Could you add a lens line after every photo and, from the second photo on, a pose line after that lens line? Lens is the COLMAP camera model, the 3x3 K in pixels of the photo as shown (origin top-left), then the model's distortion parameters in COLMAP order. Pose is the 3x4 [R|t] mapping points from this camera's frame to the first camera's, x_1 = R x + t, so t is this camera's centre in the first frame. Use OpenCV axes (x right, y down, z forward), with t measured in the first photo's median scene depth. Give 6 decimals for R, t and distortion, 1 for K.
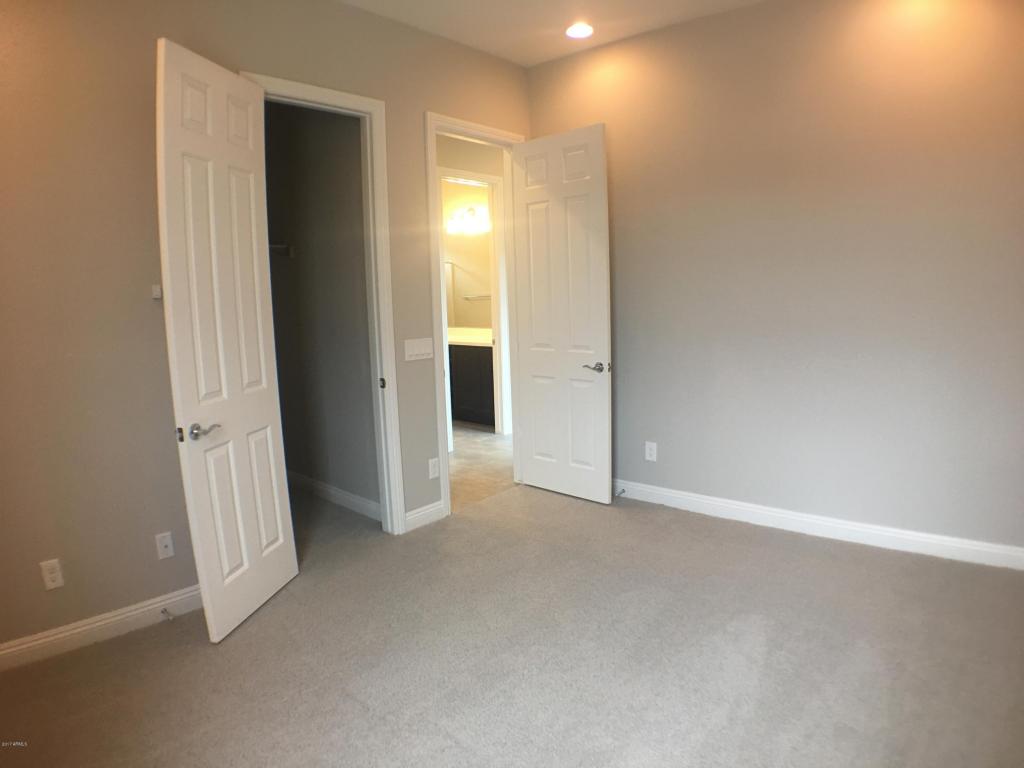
lens RADIAL K [[603.1, 0, 512.0], [0, 603.1, 384.0], [0, 0, 1]] dist [-0.189249, 0.036687]
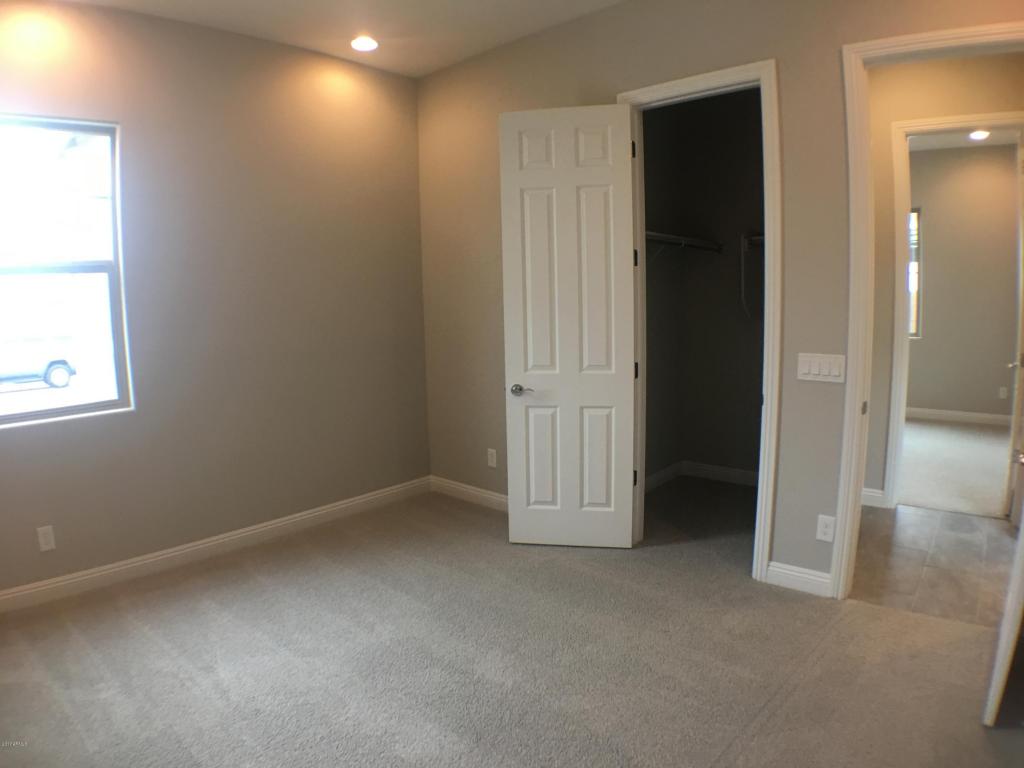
lens RADIAL K [[603.1, 0, 512.0], [0, 603.1, 384.0], [0, 0, 1]] dist [-0.189249, 0.036687]
pose [[-0.016049, 0.163137, -0.986473, 0.774081], [-0.123704, 0.978696, 0.163863, -0.146854], [0.992189, 0.124660, 0.004474, 0.838130]]
